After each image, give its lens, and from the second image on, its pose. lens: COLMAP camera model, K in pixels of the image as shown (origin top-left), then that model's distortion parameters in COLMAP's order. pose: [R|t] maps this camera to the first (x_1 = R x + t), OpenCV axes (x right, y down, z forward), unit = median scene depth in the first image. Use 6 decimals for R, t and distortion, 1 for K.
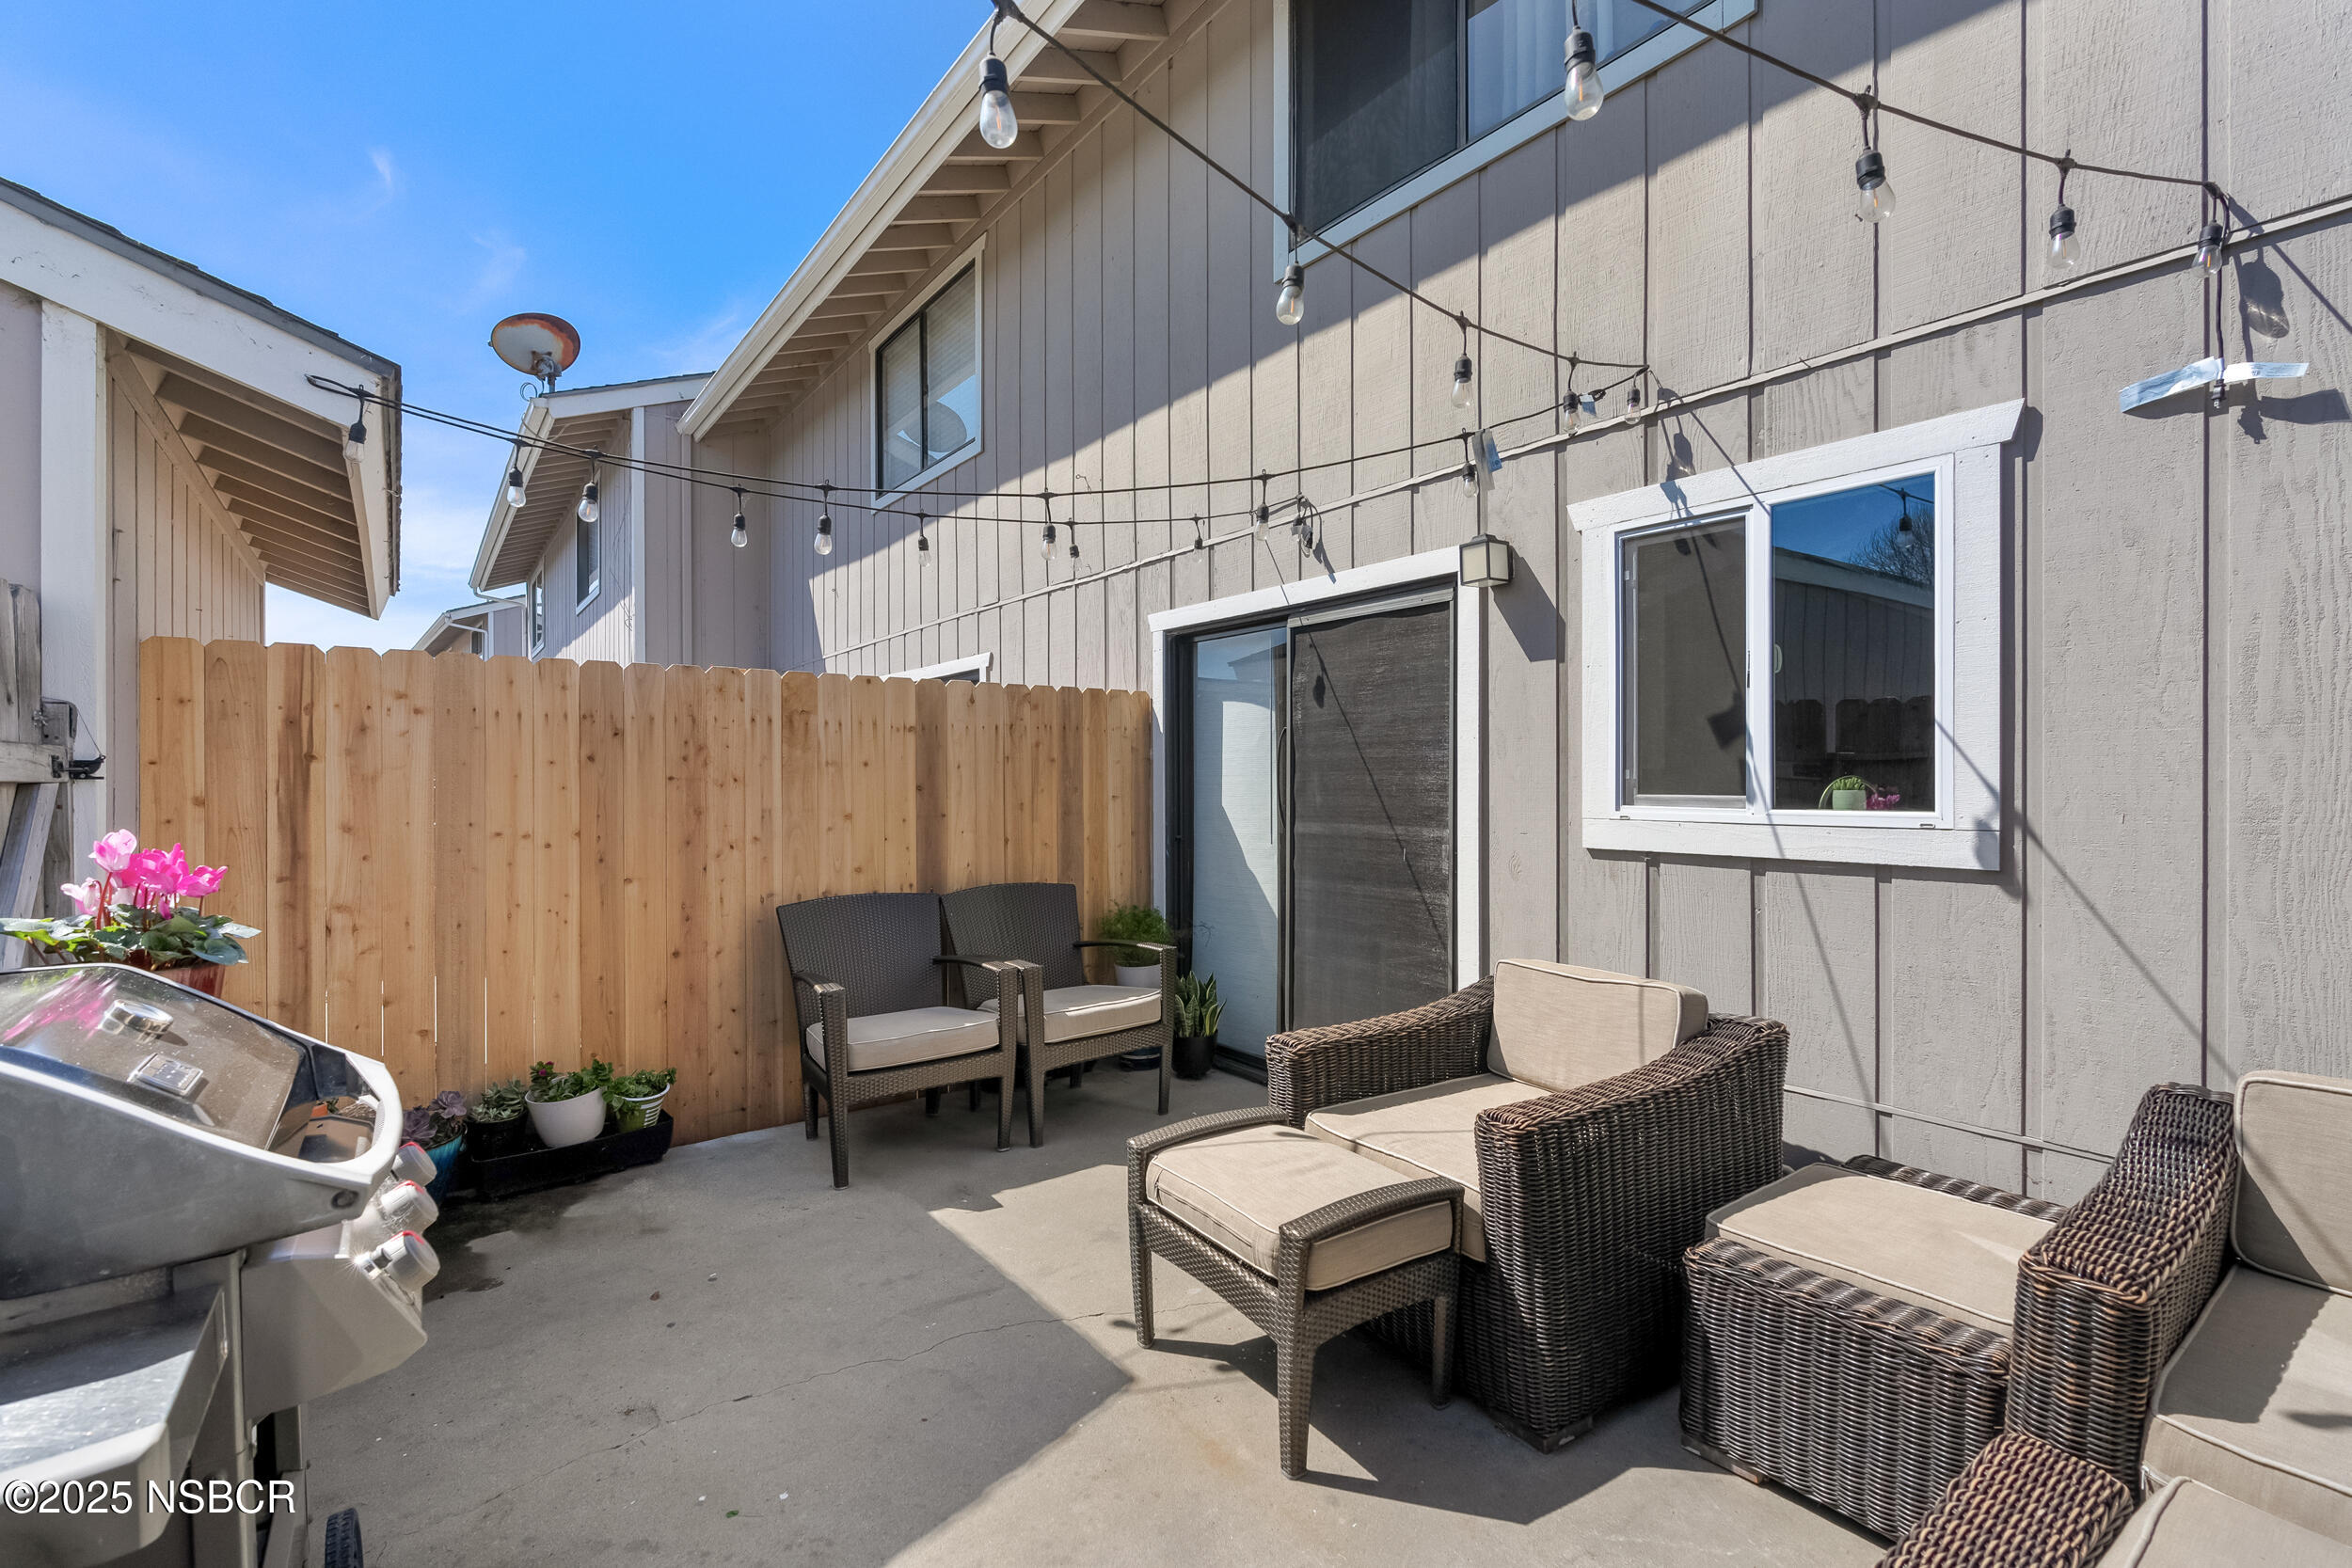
lens RADIAL K [[1051.4, 0, 1192.0], [0, 1051.4, 778.8], [0, 0, 1]] dist [-0.001121, 0.000579]
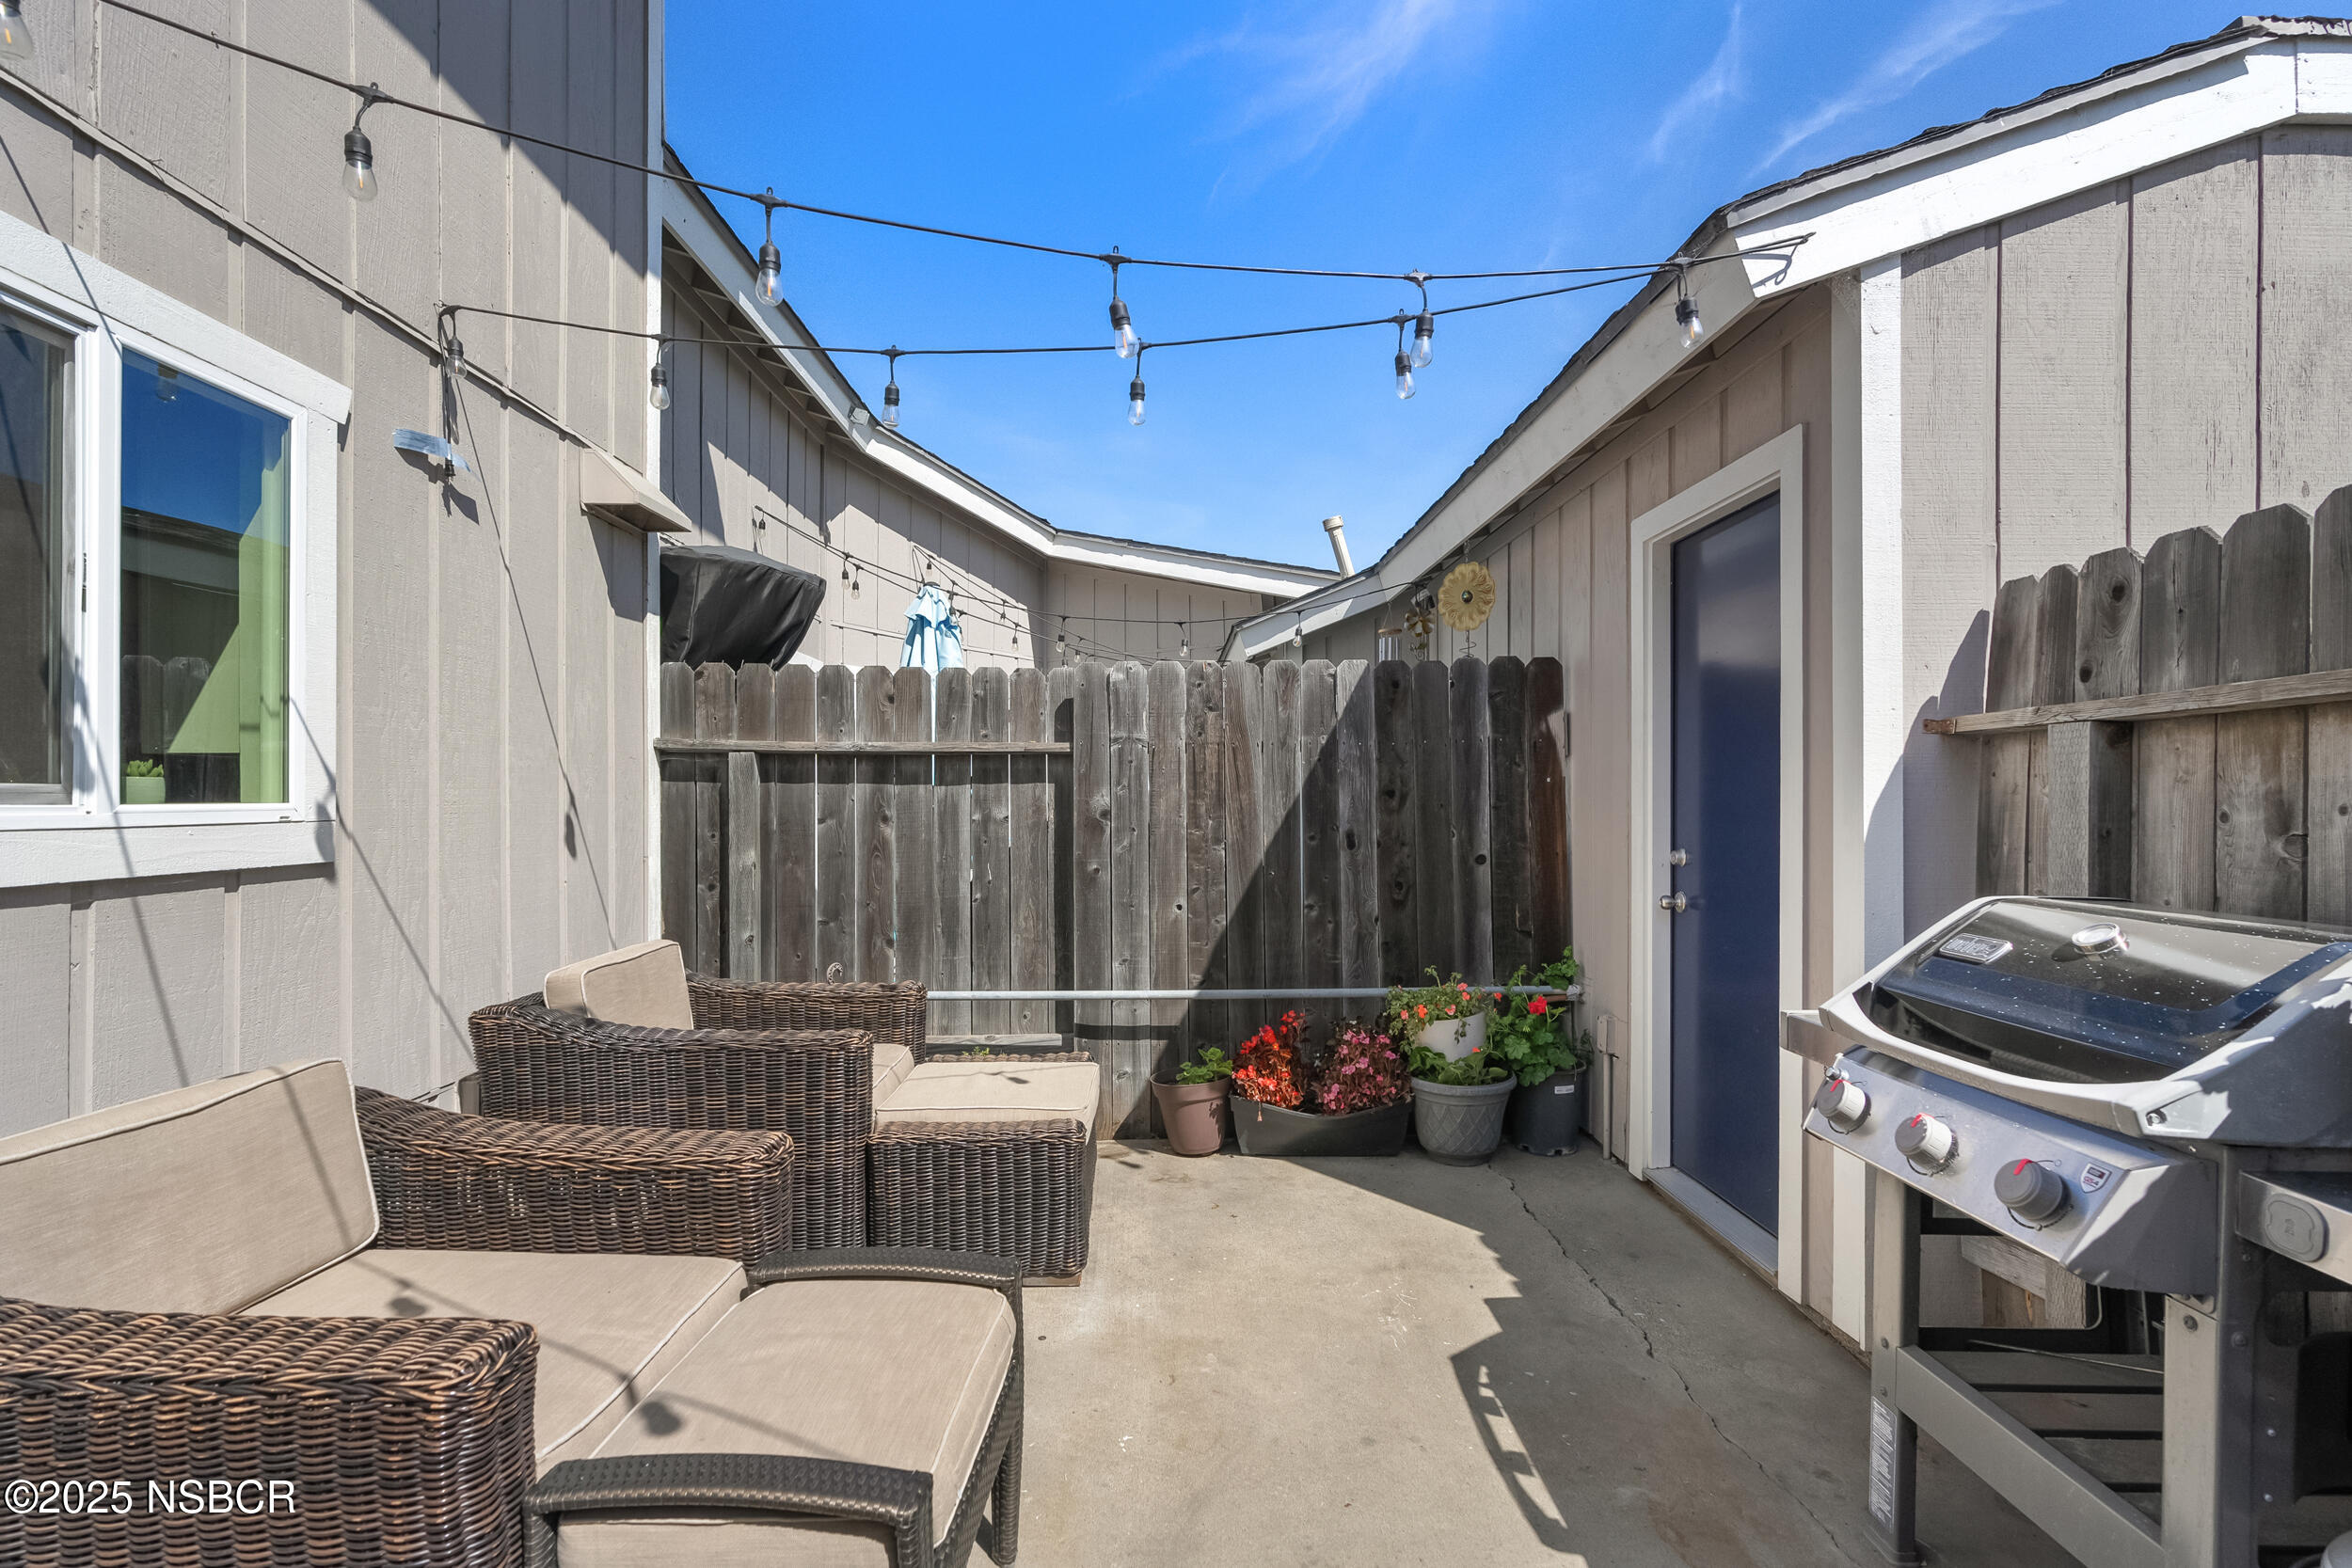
lens RADIAL K [[1078.0, 0, 1175.0], [0, 1078.0, 798.5], [0, 0, 1]] dist [-0.007843, 0.004366]
pose [[-0.807045, 0.000958, 0.590489, -0.368875], [0.001374, 0.999999, 0.000255, 0.025352], [-0.590488, 0.001017, -0.807046, 1.109842]]
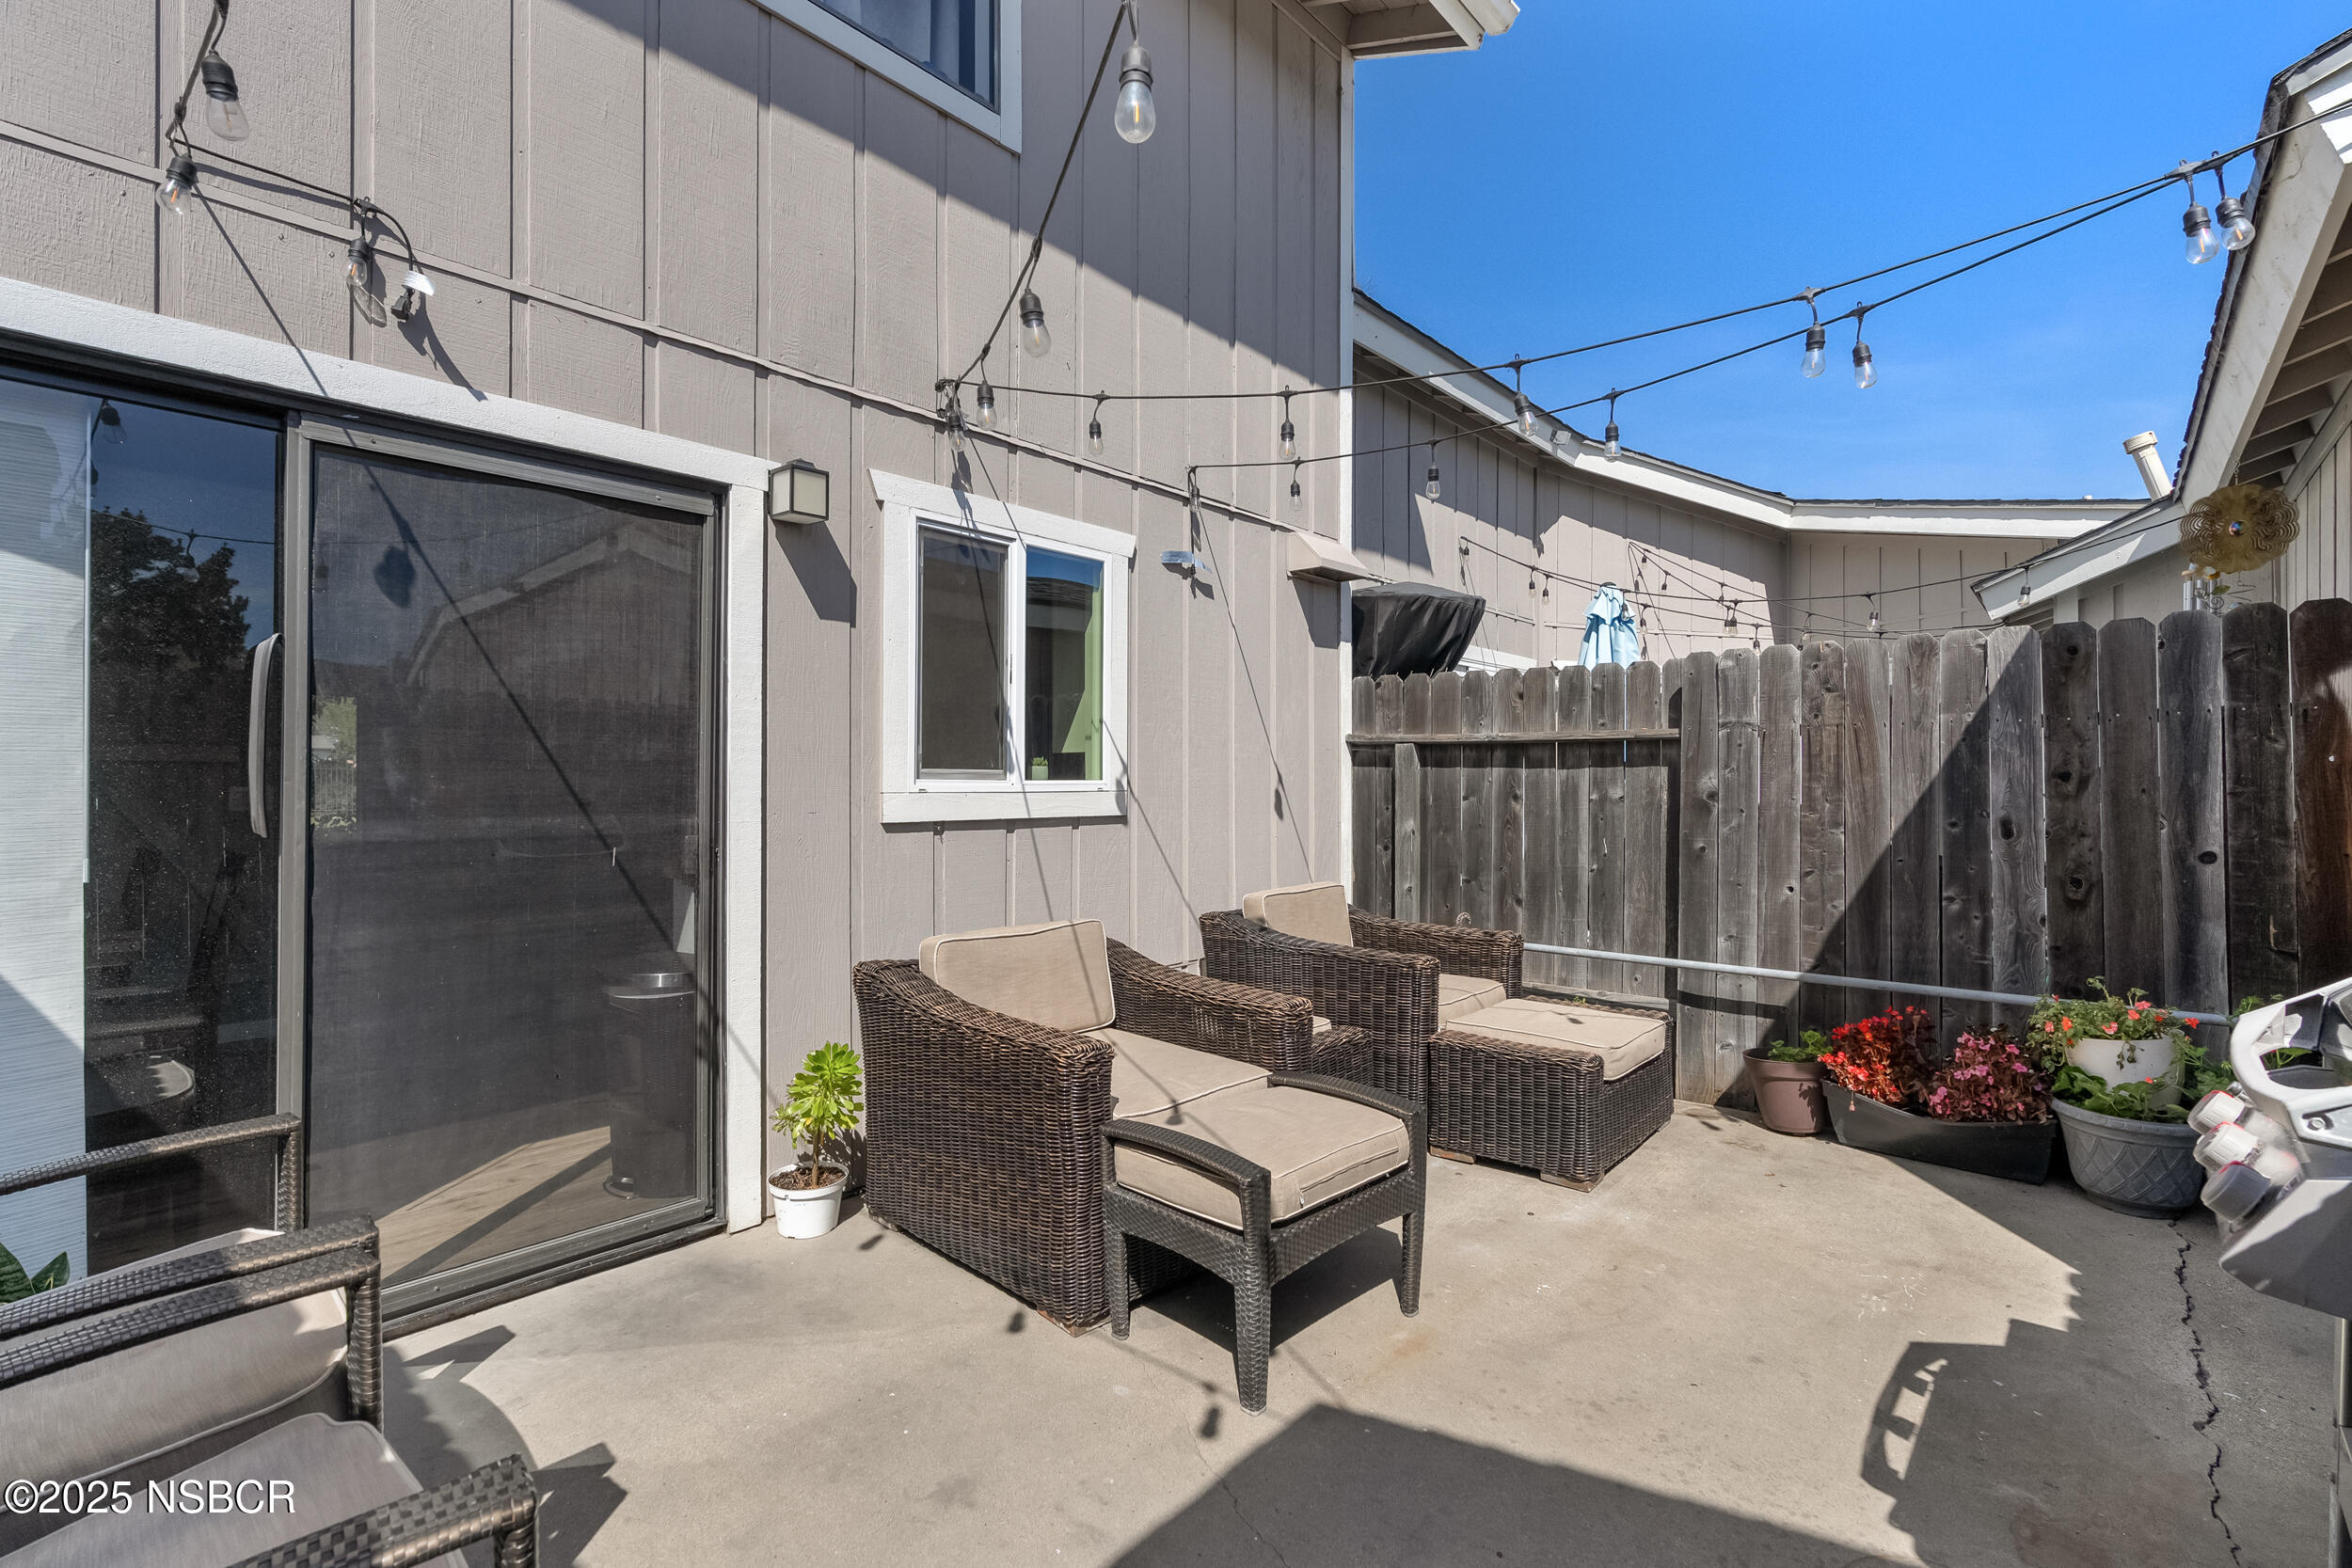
lens RADIAL K [[1051.4, 0, 1192.0], [0, 1051.4, 778.8], [0, 0, 1]] dist [-0.001121, 0.000579]
pose [[-0.204347, 0.001119, 0.978898, -0.724853], [-0.003614, 0.999992, -0.001898, 0.028284], [-0.978892, -0.003926, -0.204342, 1.022751]]
